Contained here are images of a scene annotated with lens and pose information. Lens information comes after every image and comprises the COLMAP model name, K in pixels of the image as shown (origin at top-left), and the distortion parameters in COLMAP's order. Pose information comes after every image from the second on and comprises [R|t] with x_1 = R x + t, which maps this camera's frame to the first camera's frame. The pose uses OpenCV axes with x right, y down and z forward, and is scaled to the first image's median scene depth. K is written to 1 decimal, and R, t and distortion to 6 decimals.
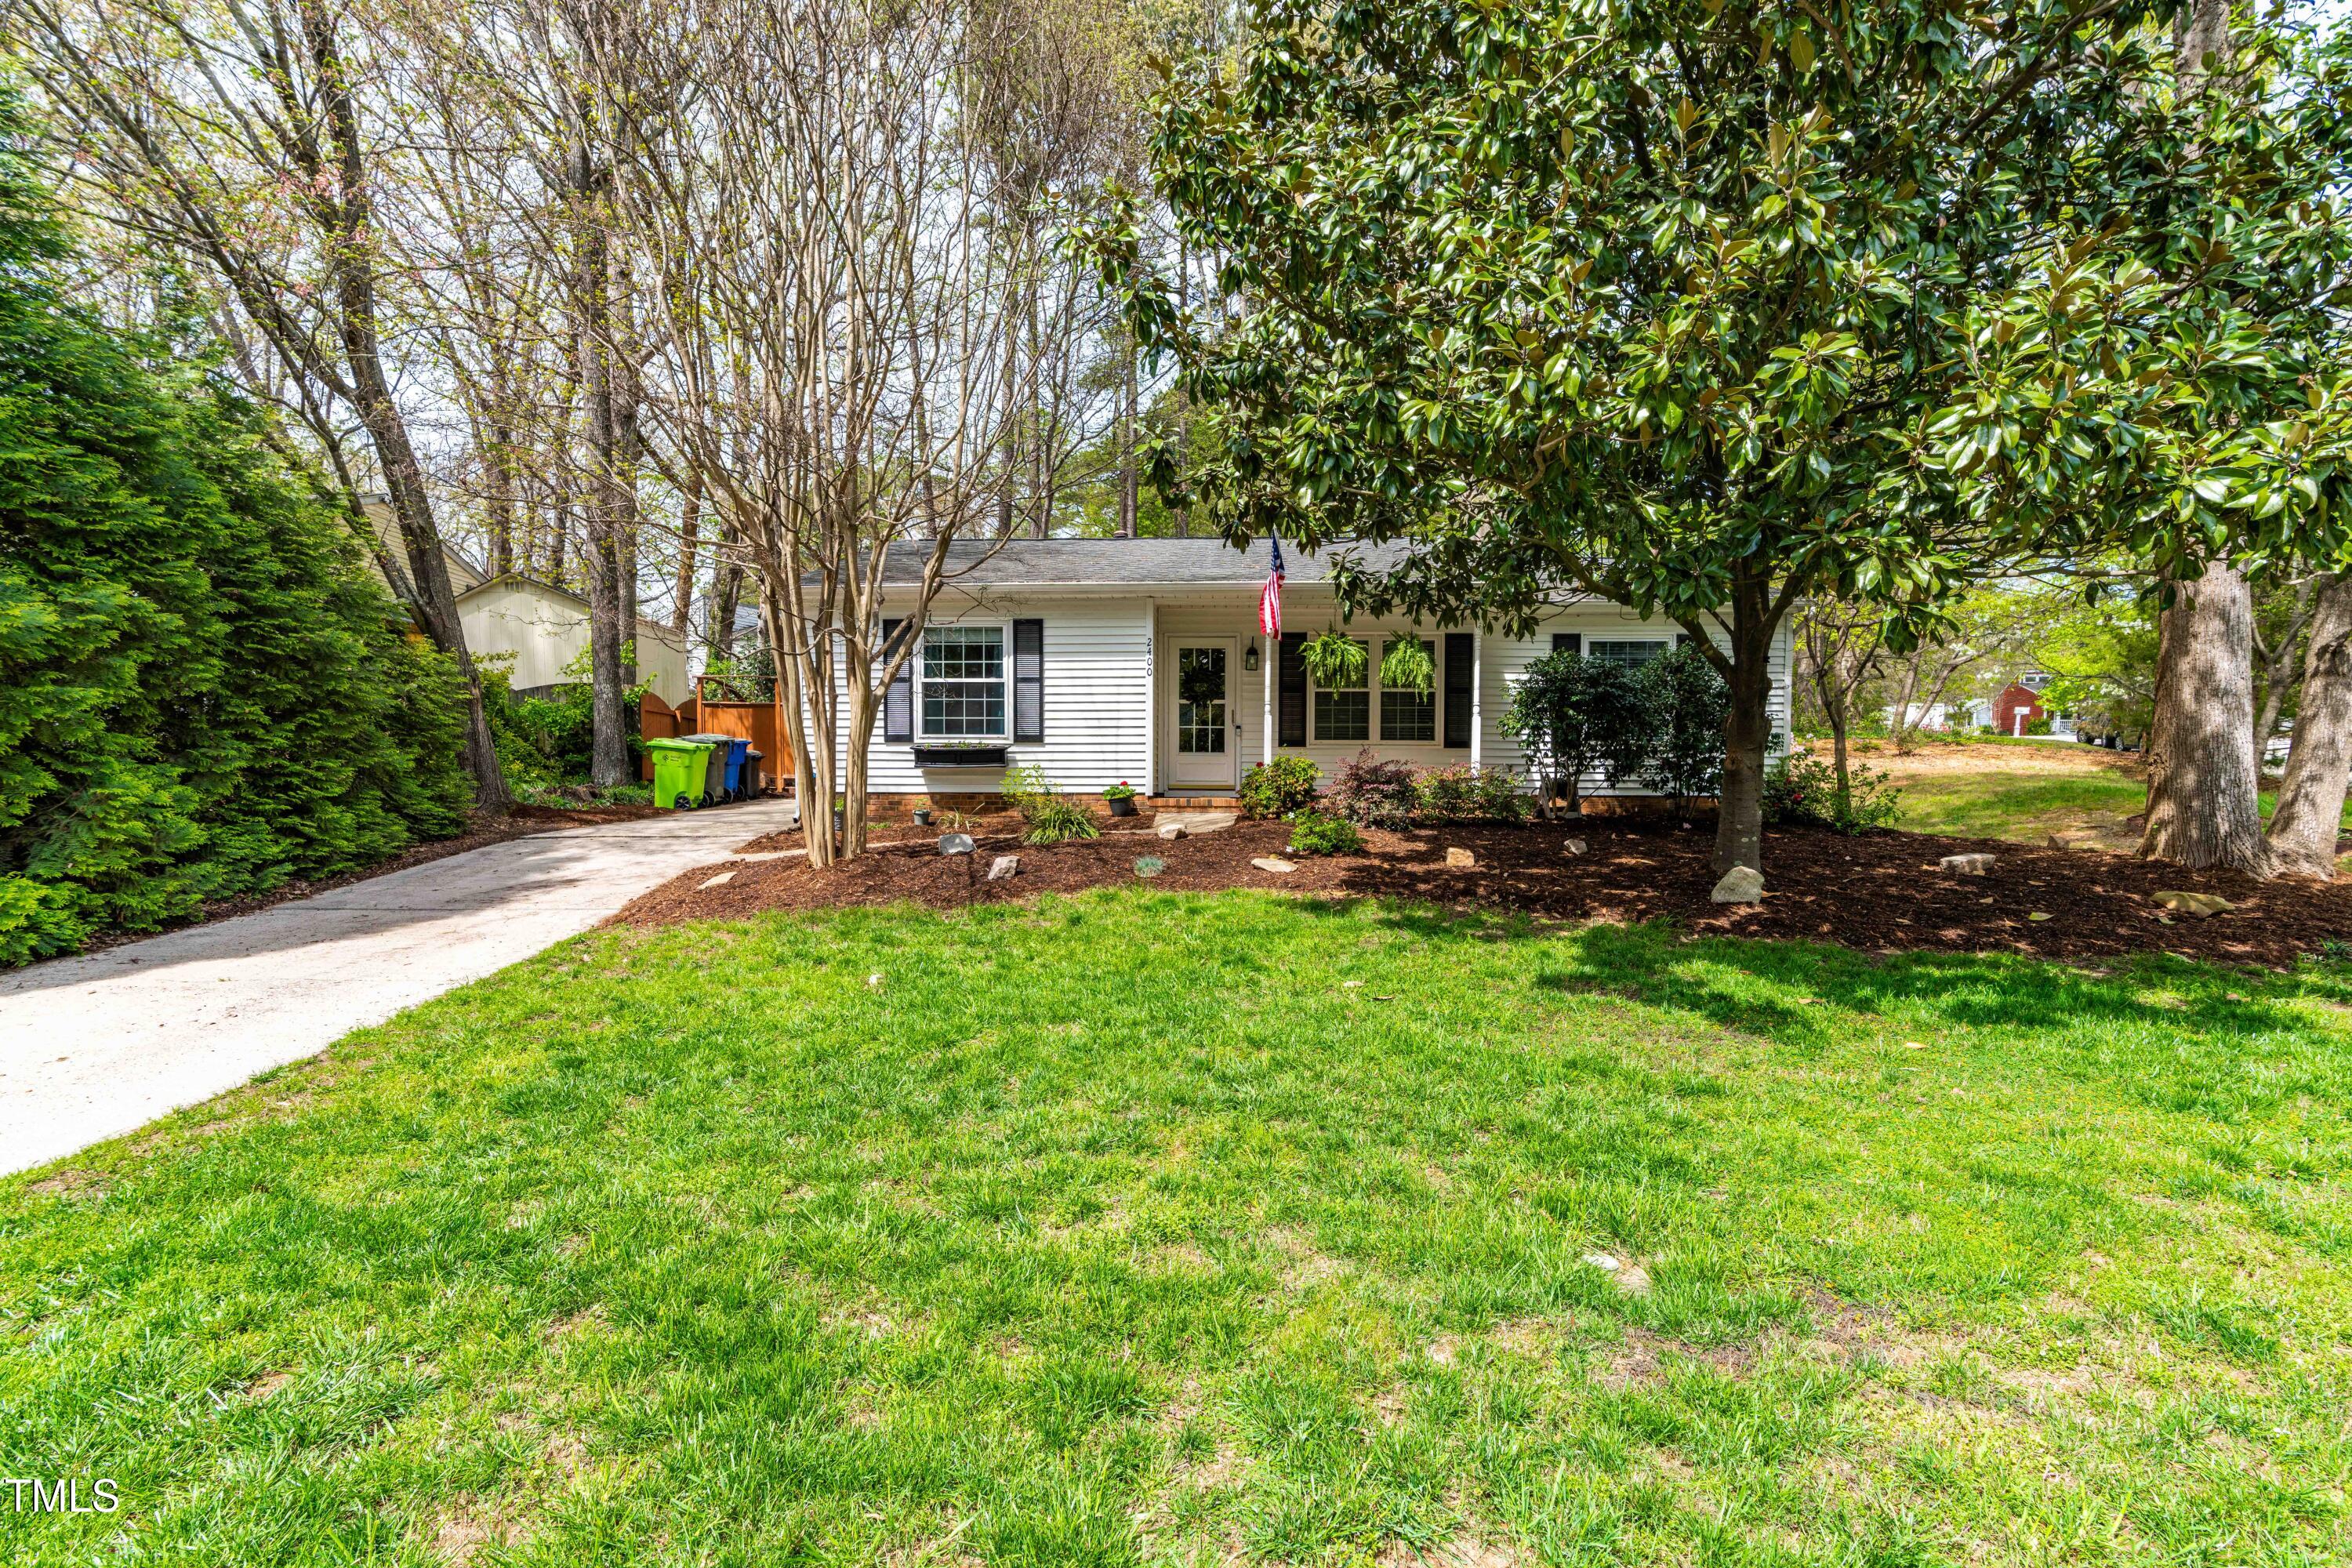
lens RADIAL K [[1069.9, 0, 1170.9], [0, 1069.9, 768.1], [0, 0, 1]] dist [-0.004871, 0.000958]
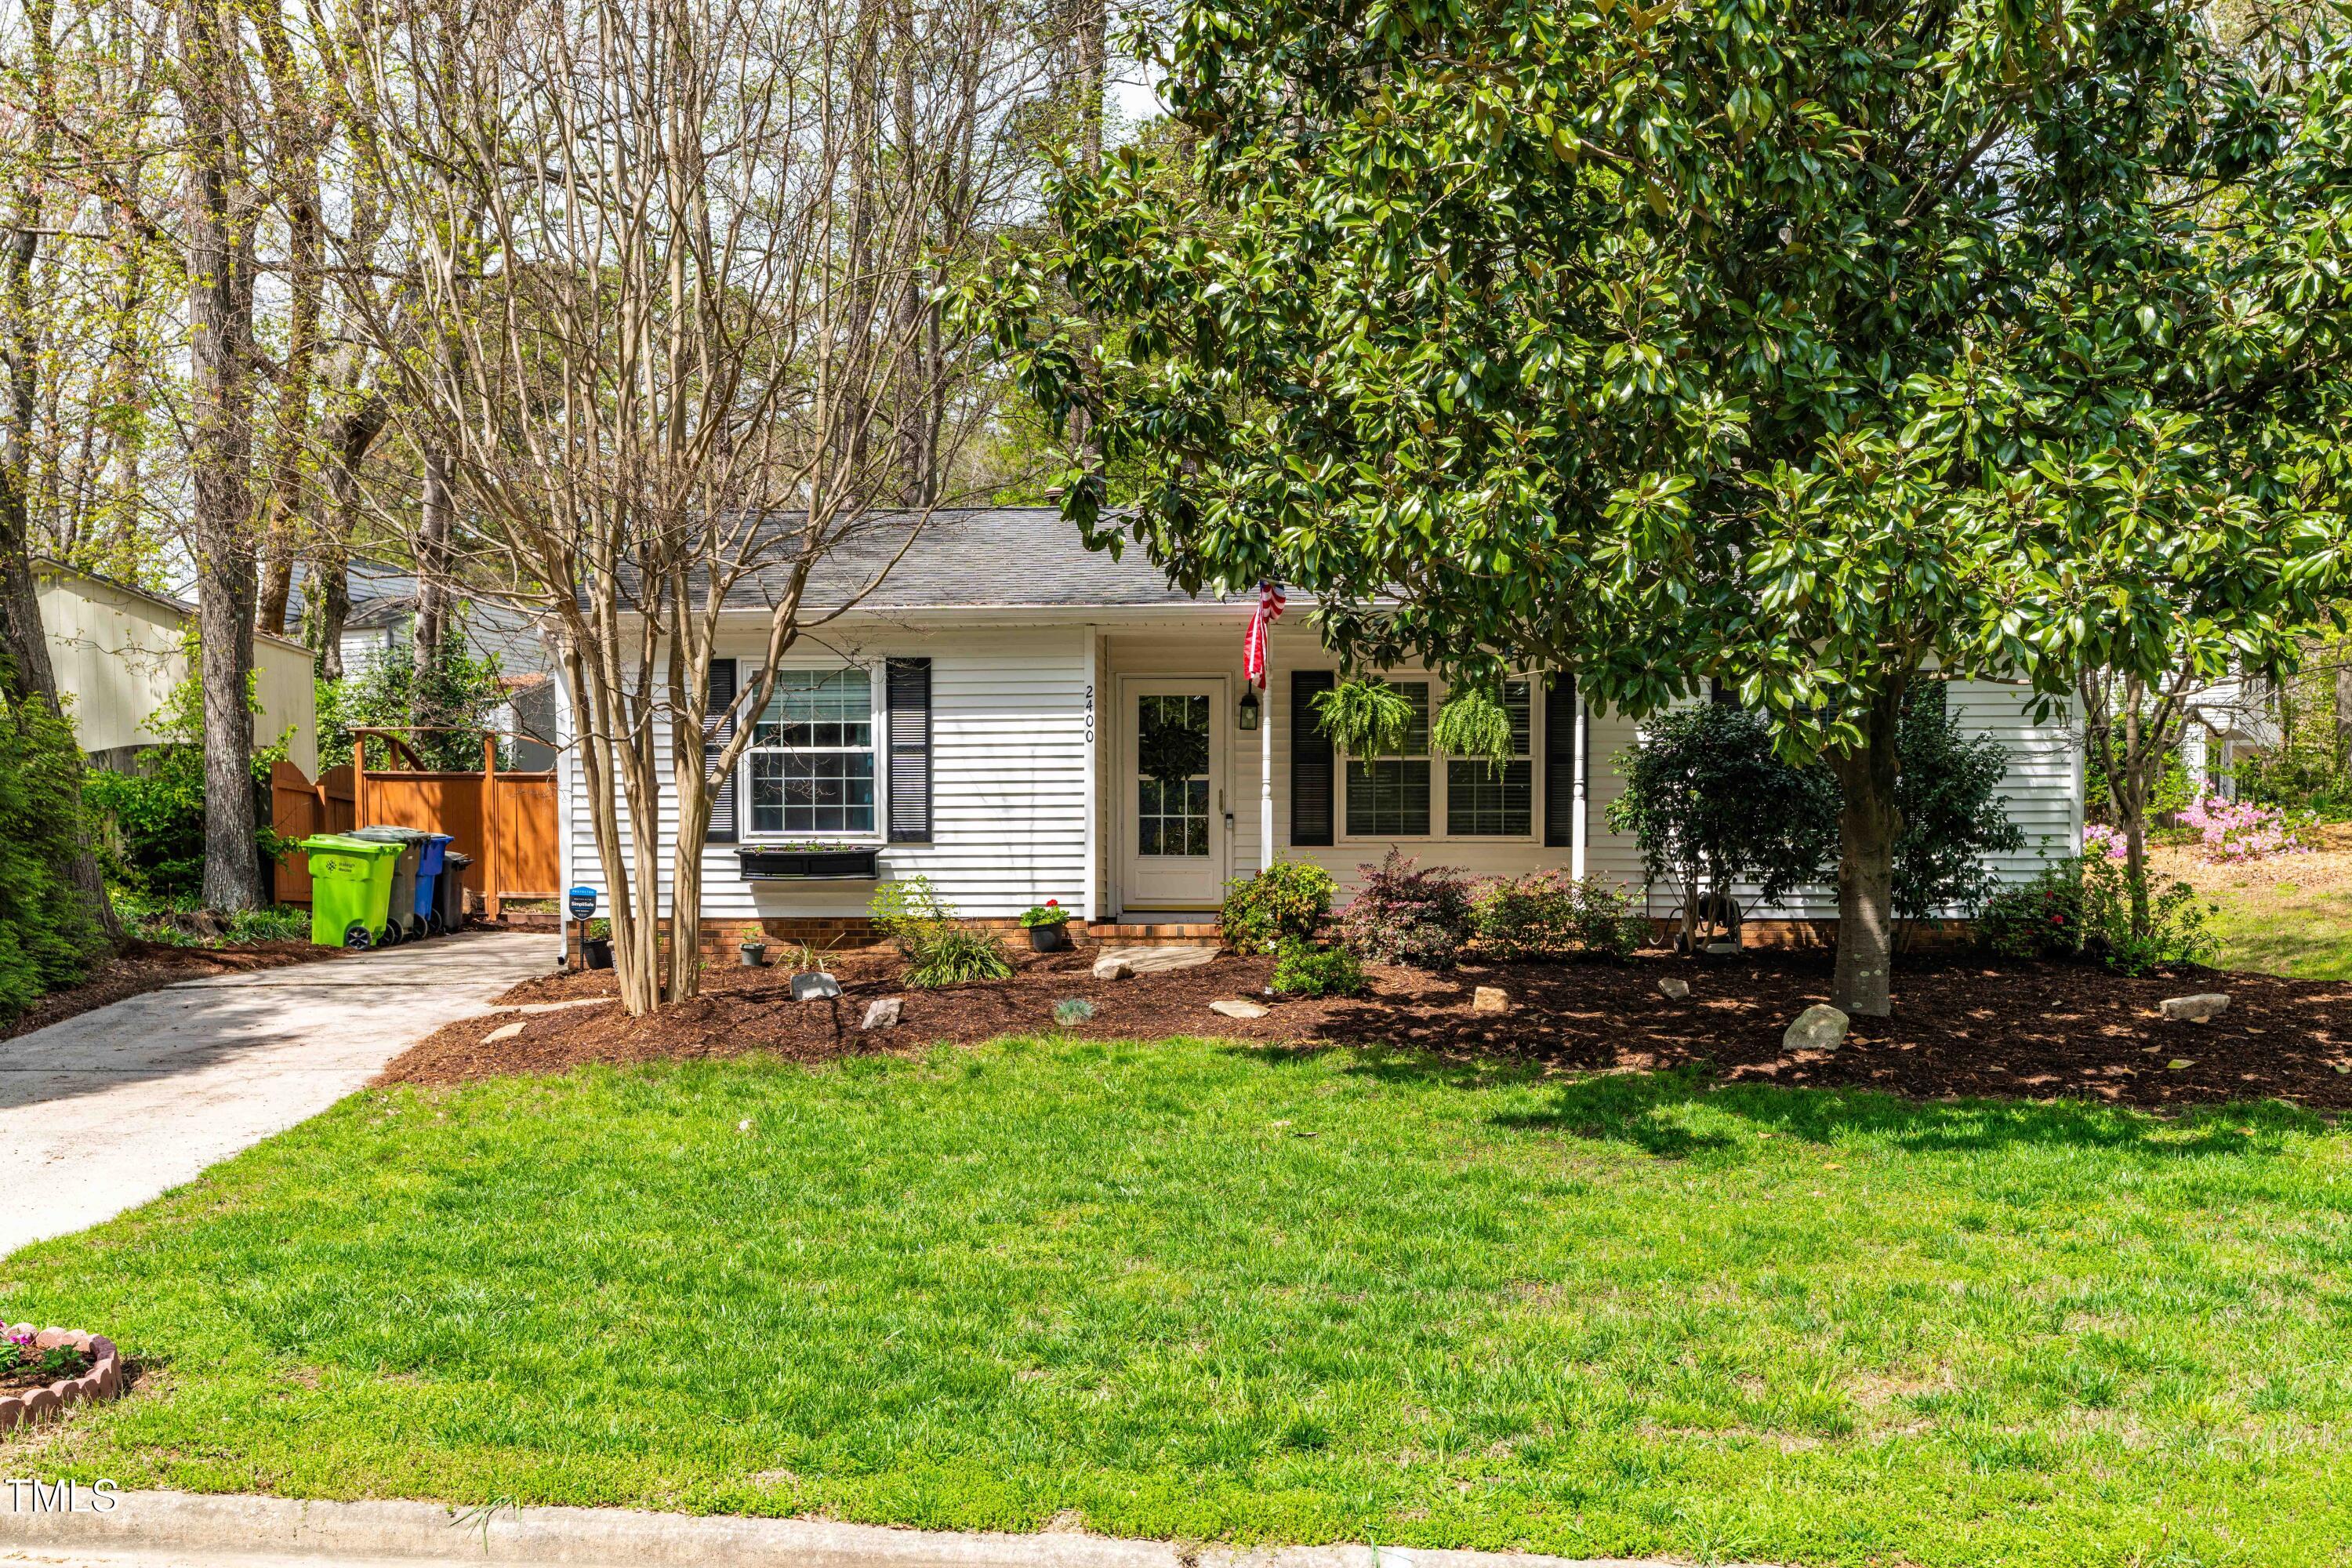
lens RADIAL K [[2220.9, 0, 1168.8], [0, 2220.9, 846.5], [0, 0, 1]] dist [-0.007958, -0.005381]
pose [[0.999931, -0.005304, -0.010438, 0.044368], [0.005175, 0.999910, -0.012402, -0.003431], [0.010503, 0.012348, 0.999869, -0.396786]]
